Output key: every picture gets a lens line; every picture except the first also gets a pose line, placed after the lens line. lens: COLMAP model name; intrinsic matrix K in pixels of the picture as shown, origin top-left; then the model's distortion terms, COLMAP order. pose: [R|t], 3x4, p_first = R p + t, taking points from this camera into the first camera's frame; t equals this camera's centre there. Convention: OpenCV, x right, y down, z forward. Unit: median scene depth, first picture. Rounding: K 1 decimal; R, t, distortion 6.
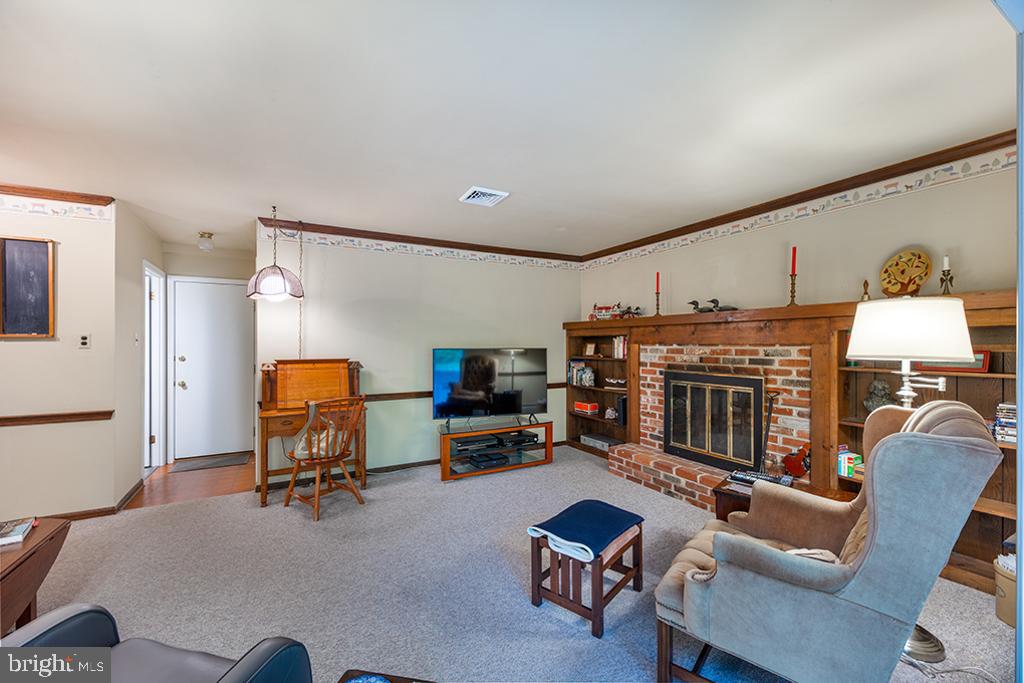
lens RADIAL K [[414.5, 0, 512.0], [0, 414.5, 341.5], [0, 0, 1]] dist [0.000090, -0.000114]
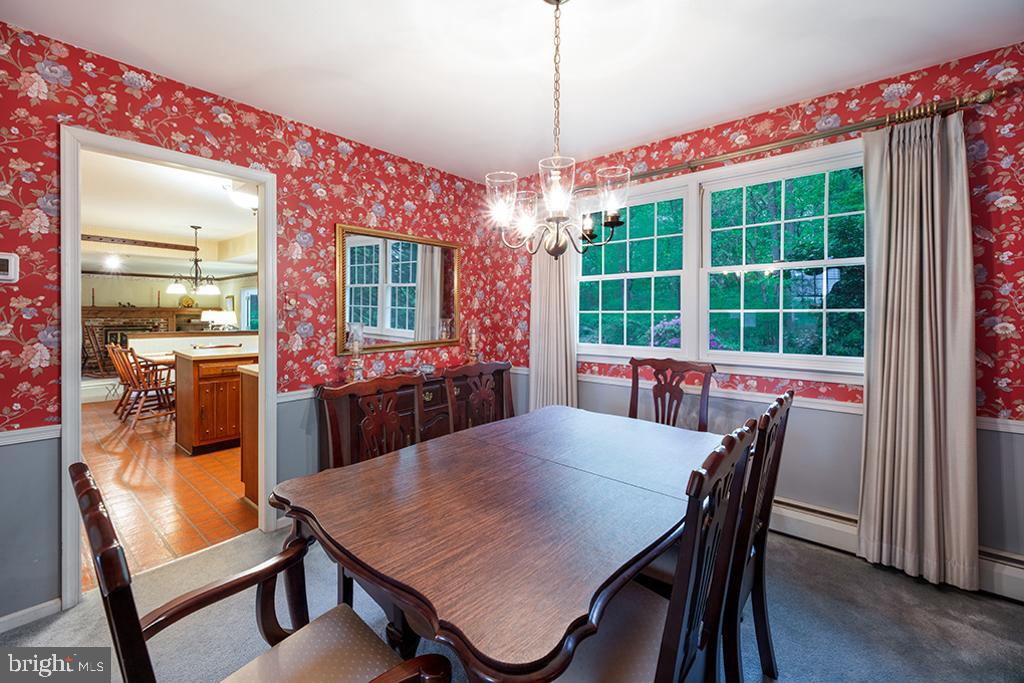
lens RADIAL K [[414.5, 0, 512.0], [0, 414.5, 341.5], [0, 0, 1]] dist [0.000090, -0.000114]
pose [[-0.365226, -0.053608, 0.929374, -2.996774], [-0.022287, 0.998558, 0.048841, -0.028449], [-0.930652, -0.002875, -0.365894, -0.414698]]
